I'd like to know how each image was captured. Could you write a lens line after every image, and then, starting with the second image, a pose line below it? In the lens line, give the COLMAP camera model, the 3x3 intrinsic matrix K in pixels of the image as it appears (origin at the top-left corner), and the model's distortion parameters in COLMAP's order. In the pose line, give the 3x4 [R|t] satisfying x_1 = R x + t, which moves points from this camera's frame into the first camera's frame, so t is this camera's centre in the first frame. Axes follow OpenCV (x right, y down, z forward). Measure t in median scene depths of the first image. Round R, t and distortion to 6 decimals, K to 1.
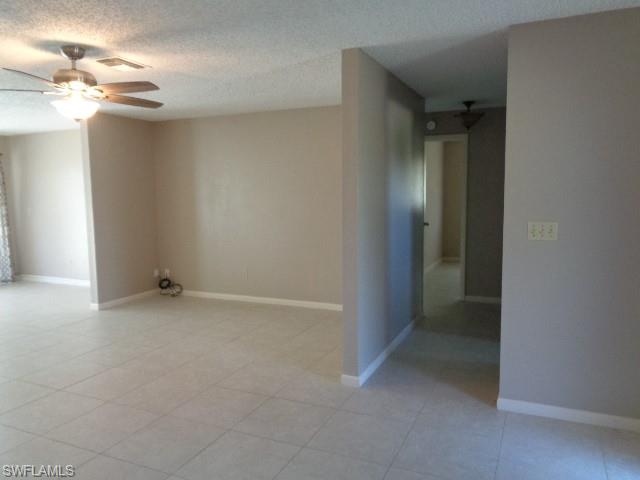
lens RADIAL K [[482.6, 0, 320.0], [0, 482.6, 240.0], [0, 0, 1]] dist [-0.004114, 0.006803]
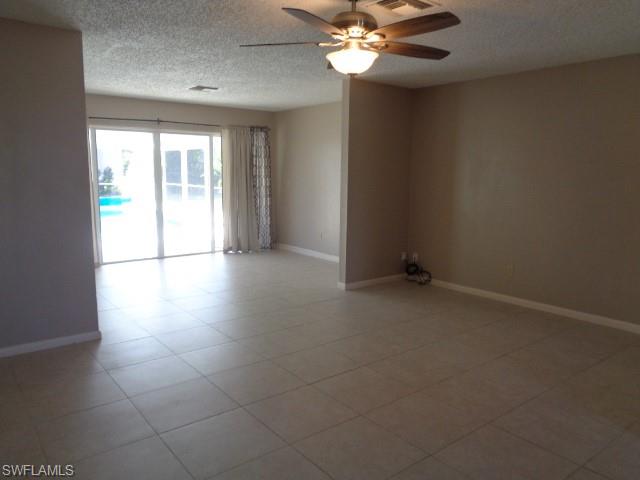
lens RADIAL K [[490.2, 0, 319.2], [0, 490.2, 231.6], [0, 0, 1]] dist [0.037537, 0.001147]
pose [[0.889072, 0.081846, -0.450392, -0.075201], [-0.071700, 0.996641, 0.039574, -0.004578], [0.452118, -0.002891, 0.891953, 0.108765]]
